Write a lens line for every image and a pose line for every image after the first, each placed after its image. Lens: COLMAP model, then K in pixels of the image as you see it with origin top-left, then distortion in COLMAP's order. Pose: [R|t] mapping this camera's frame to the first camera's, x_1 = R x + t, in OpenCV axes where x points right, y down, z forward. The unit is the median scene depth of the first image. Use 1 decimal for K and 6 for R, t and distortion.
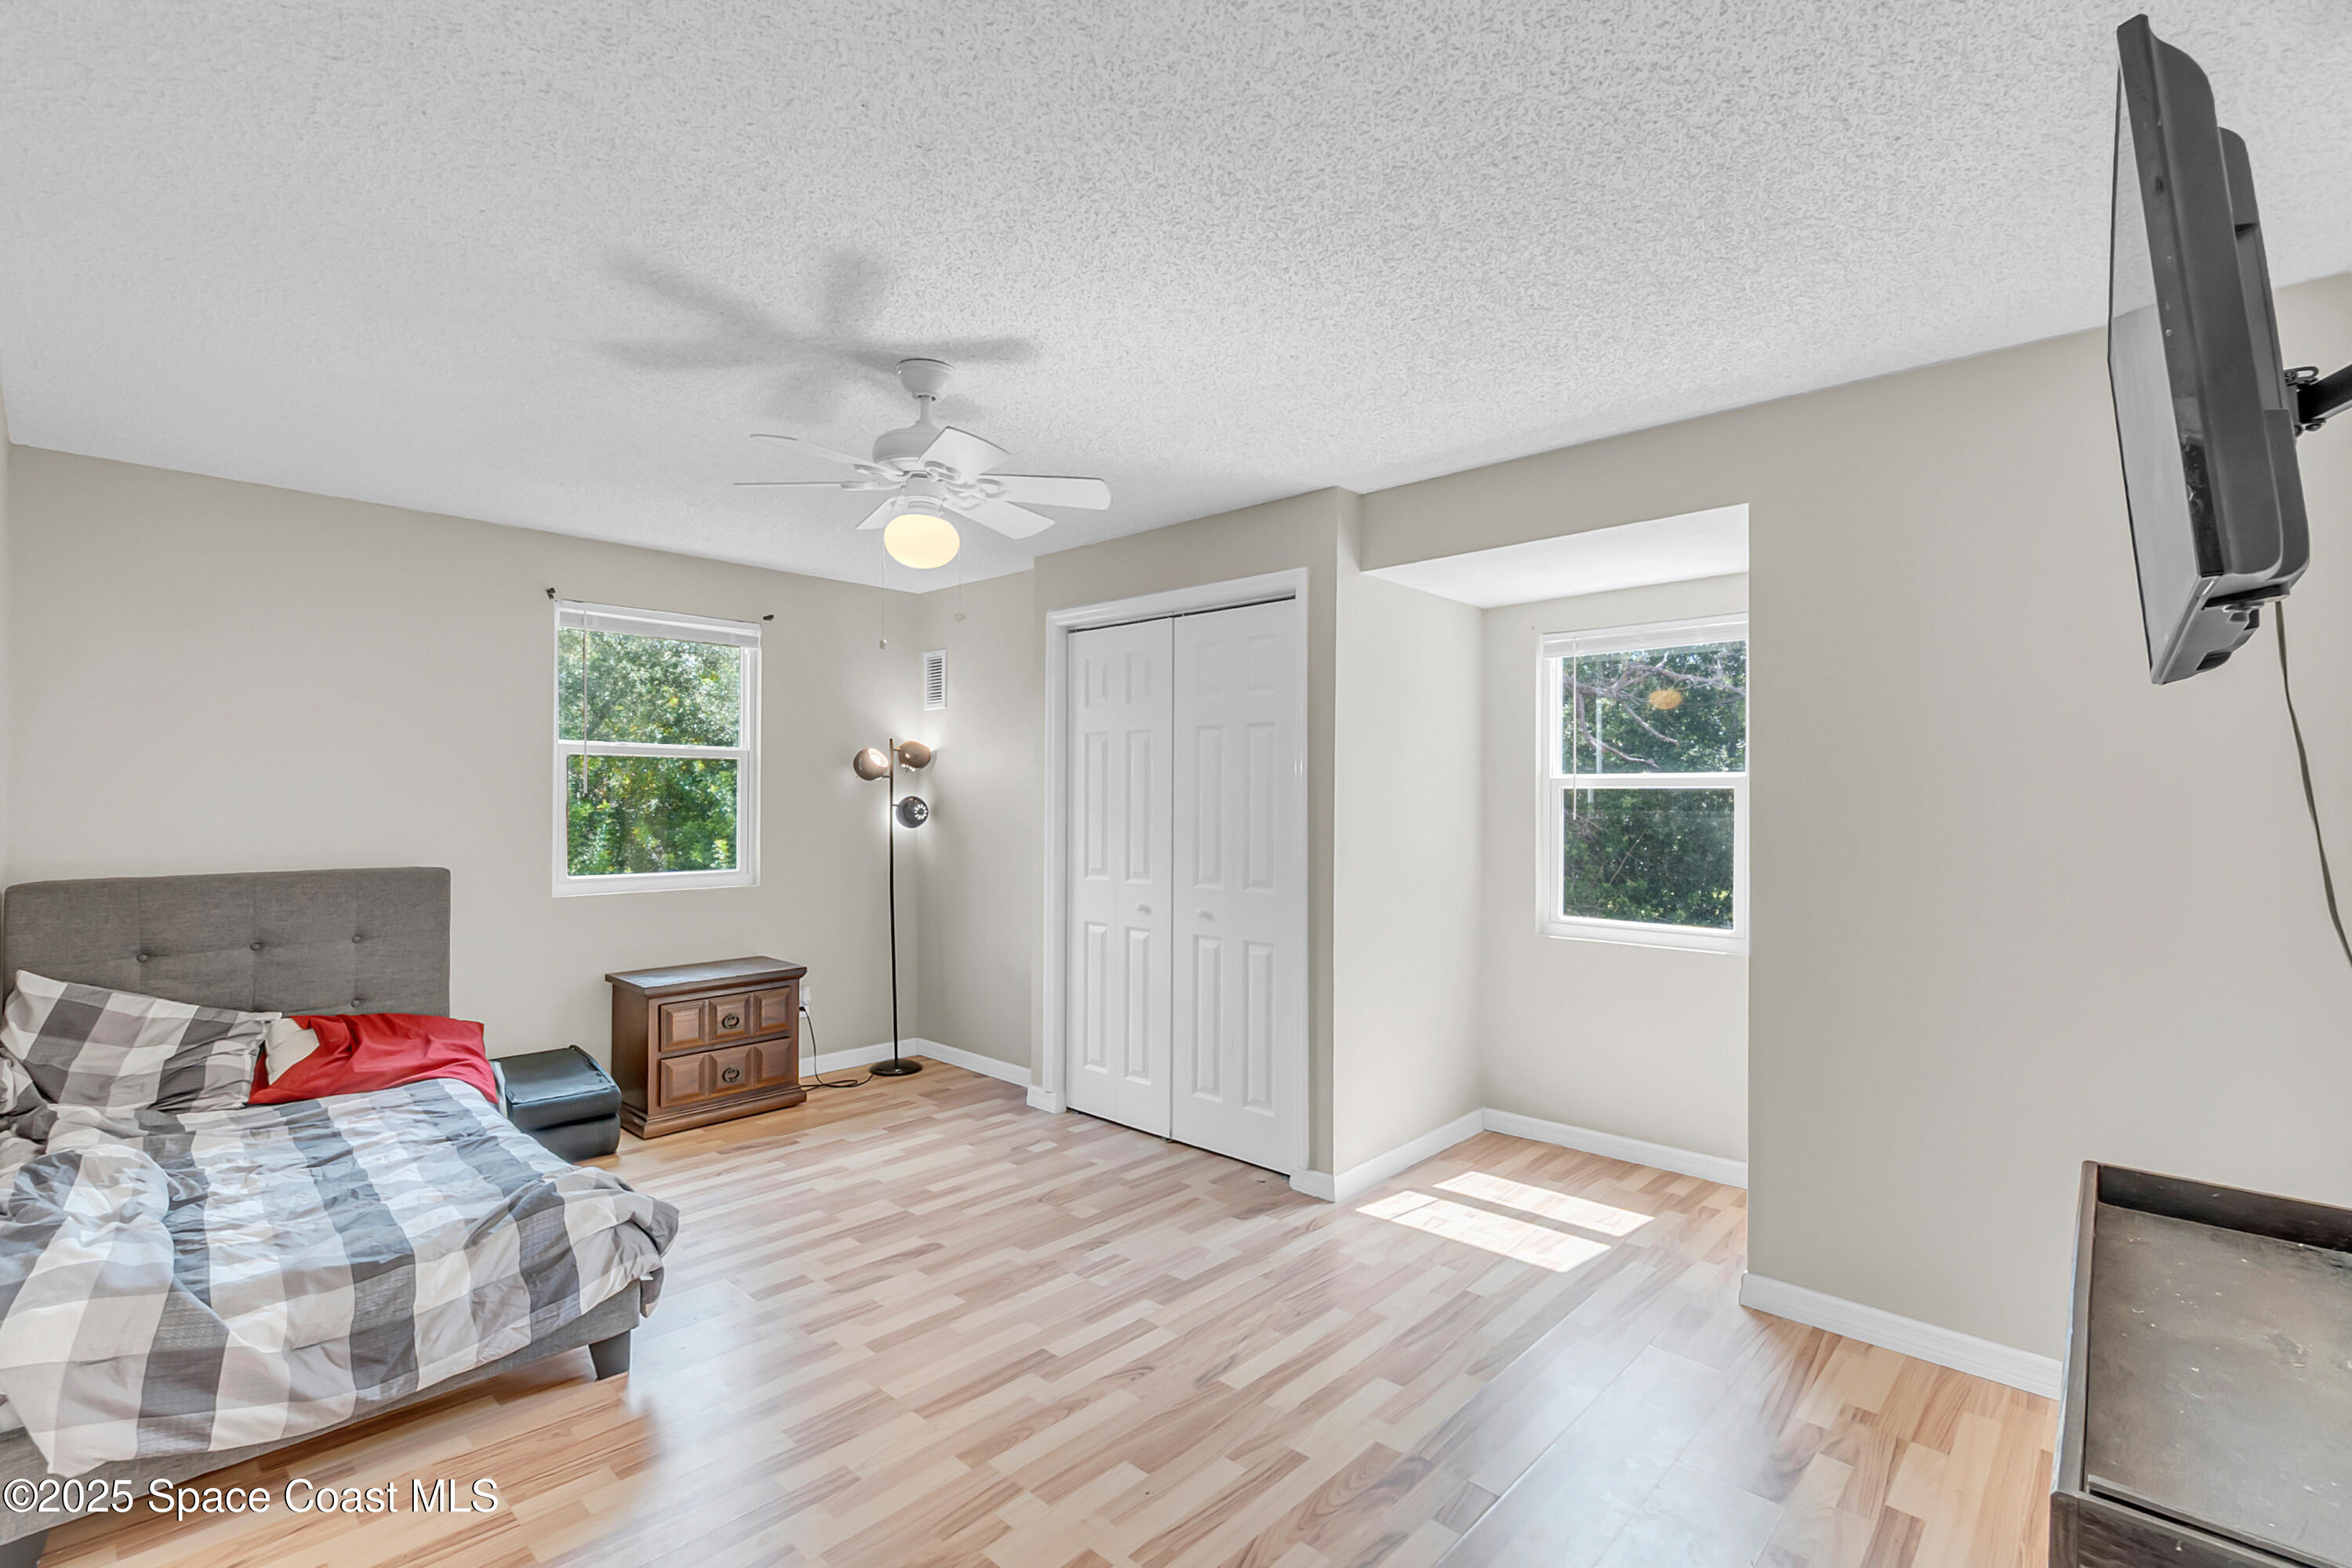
lens RADIAL K [[1028.2, 0, 1157.6], [0, 1028.2, 792.4], [0, 0, 1]] dist [-0.002027, -0.000252]
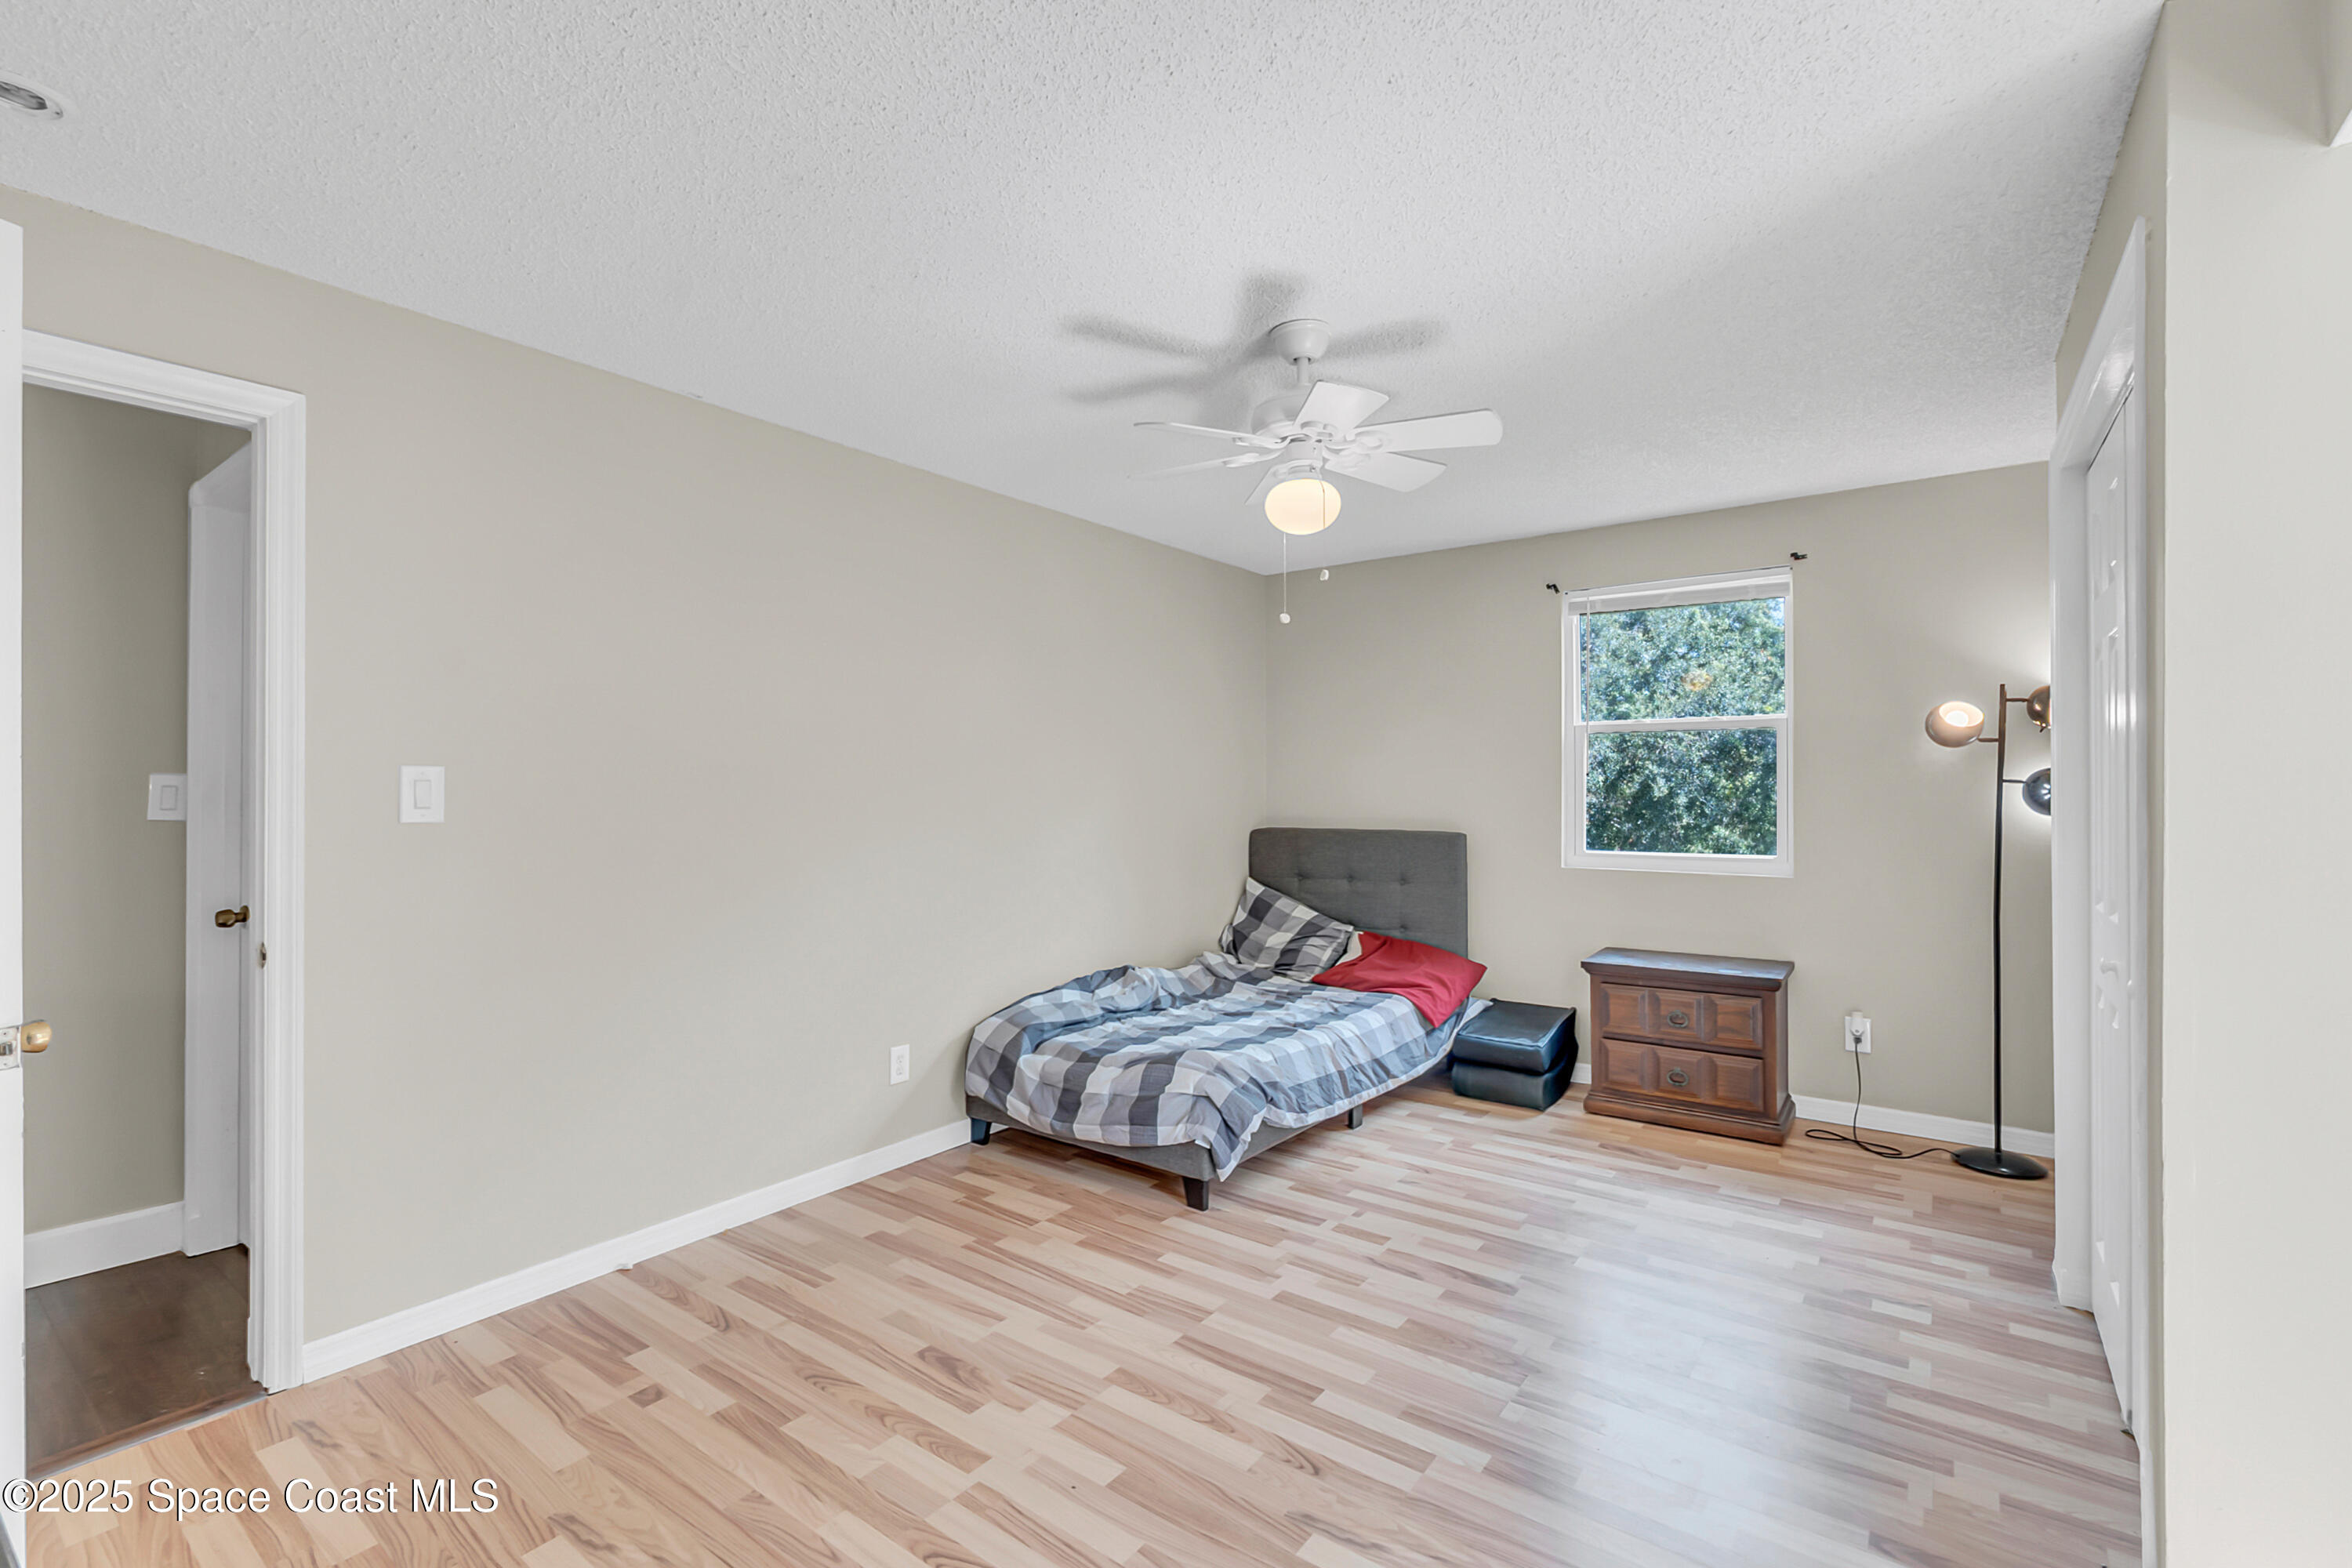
lens RADIAL K [[1028.2, 0, 1160.8], [0, 1028.2, 782.6], [0, 0, 1]] dist [-0.002027, -0.000252]
pose [[0.137277, -0.005588, -0.990517, 0.528546], [0.008643, 0.999953, -0.004443, 0.016742], [0.990495, -0.007951, 0.137318, 0.528937]]
